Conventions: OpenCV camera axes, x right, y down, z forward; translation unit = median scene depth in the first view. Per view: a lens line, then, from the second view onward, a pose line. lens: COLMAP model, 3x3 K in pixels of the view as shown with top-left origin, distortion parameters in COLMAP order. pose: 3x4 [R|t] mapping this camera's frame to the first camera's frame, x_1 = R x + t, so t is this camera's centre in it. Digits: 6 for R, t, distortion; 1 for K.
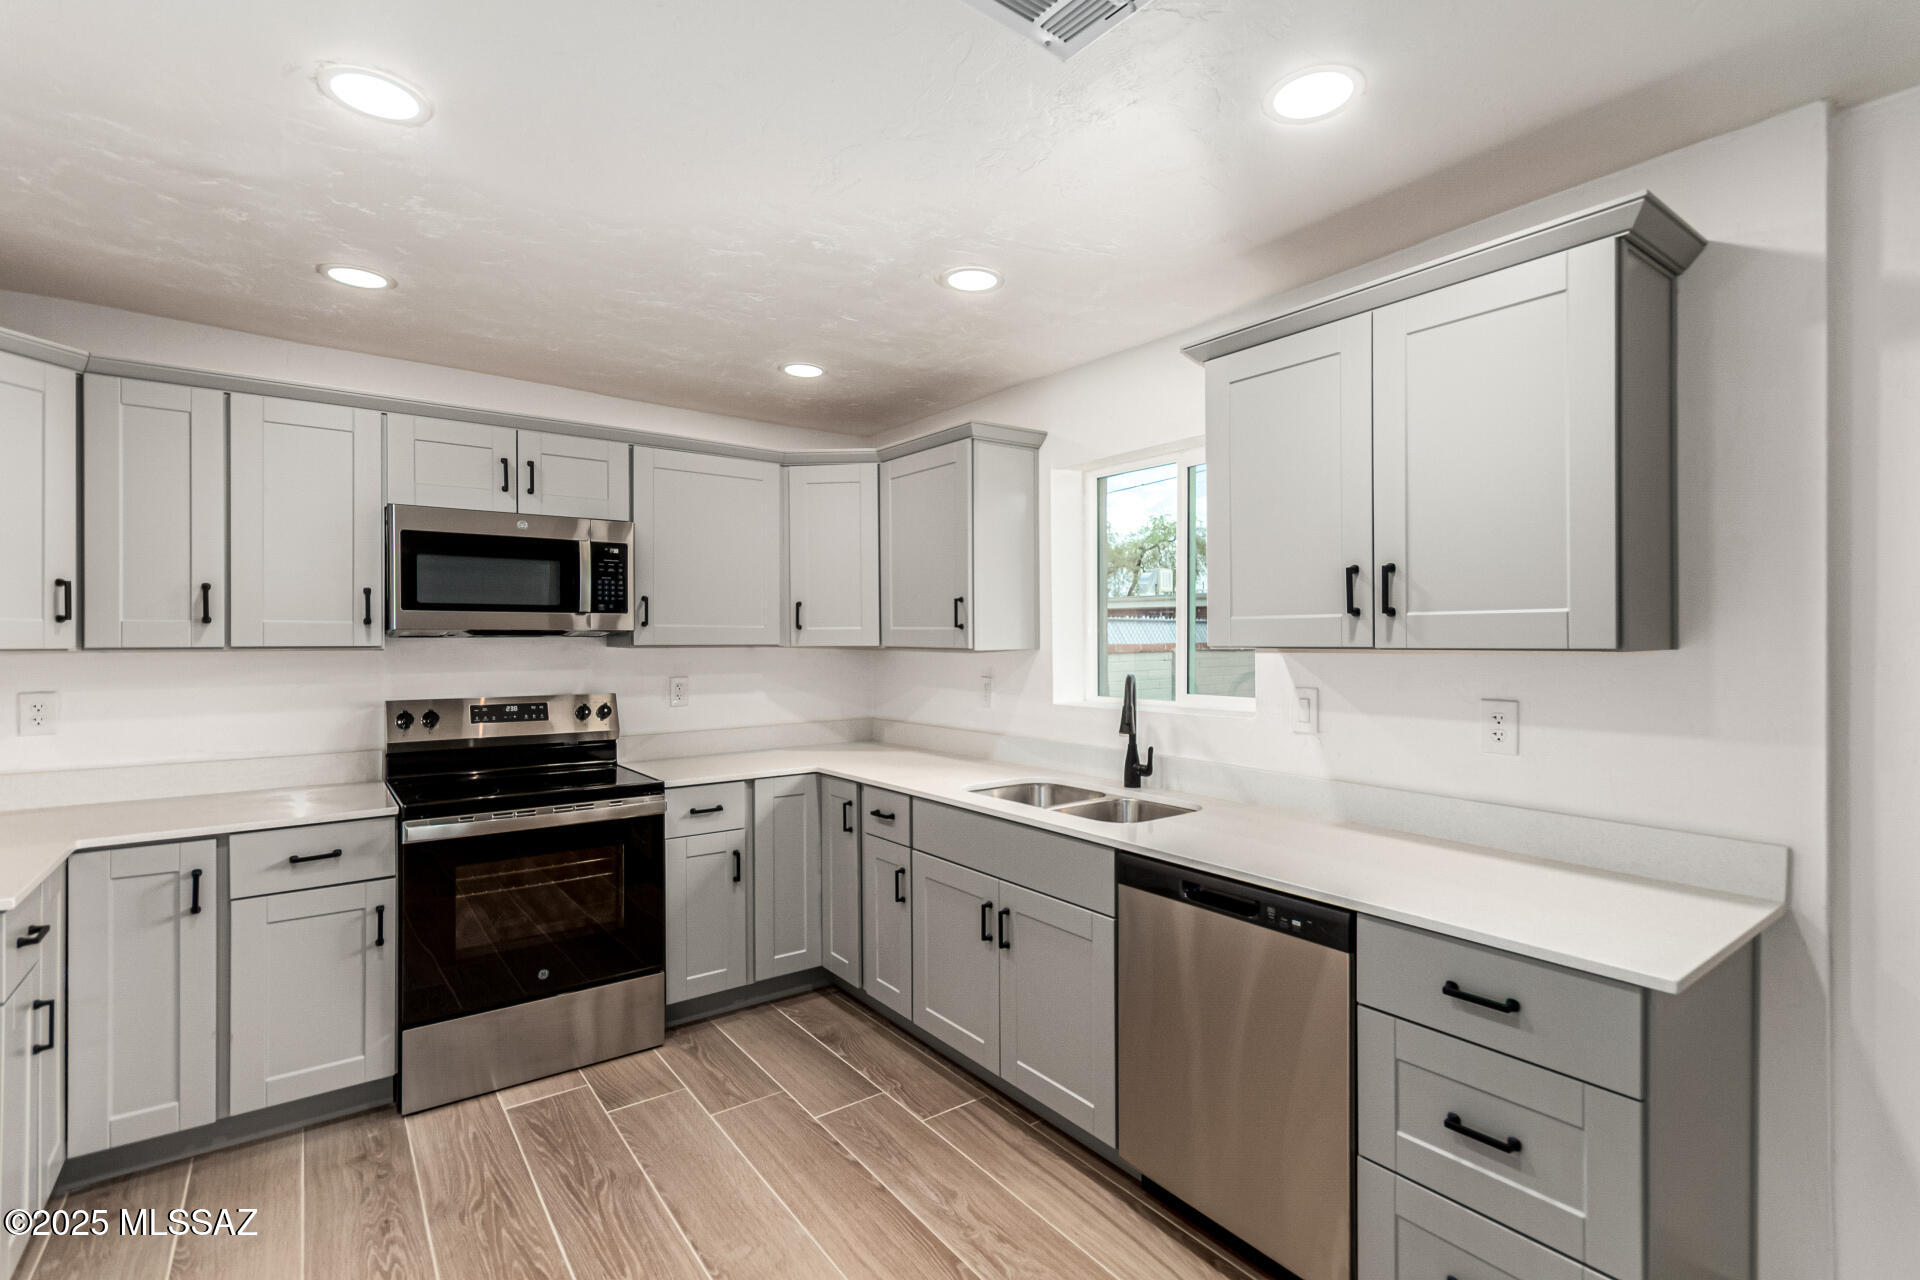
lens RADIAL K [[887.1, 0, 966.7], [0, 887.1, 639.4], [0, 0, 1]] dist [0.003323, 0.001178]
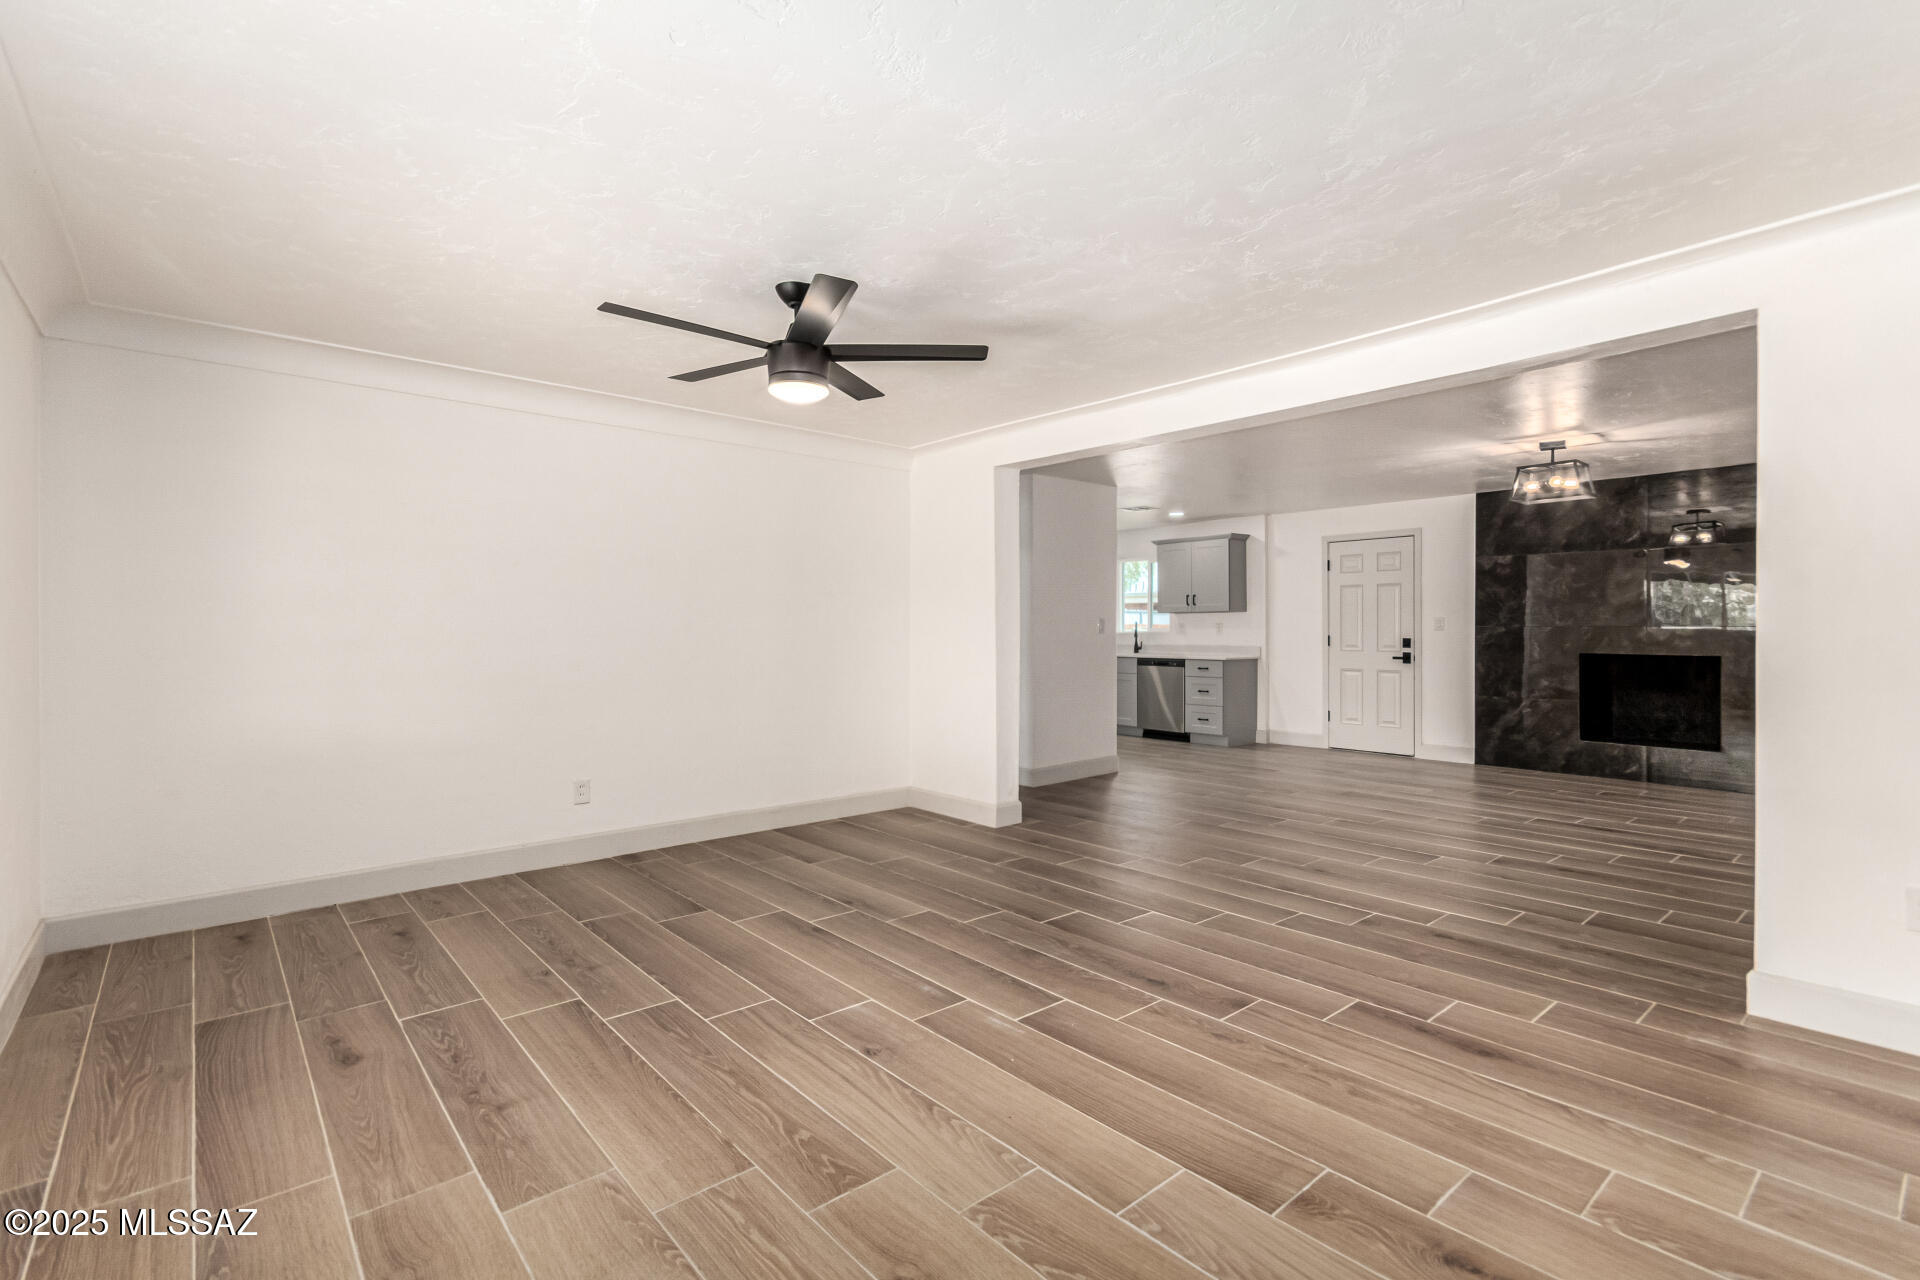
lens RADIAL K [[880.8, 0, 957.0], [0, 880.8, 631.8], [0, 0, 1]] dist [0.002985, 0.000039]
pose [[0.998596, 0.001693, 0.052936, -0.738030], [-0.001477, 0.999990, -0.004114, 0.096989], [-0.052942, 0.004030, 0.998589, -2.566707]]
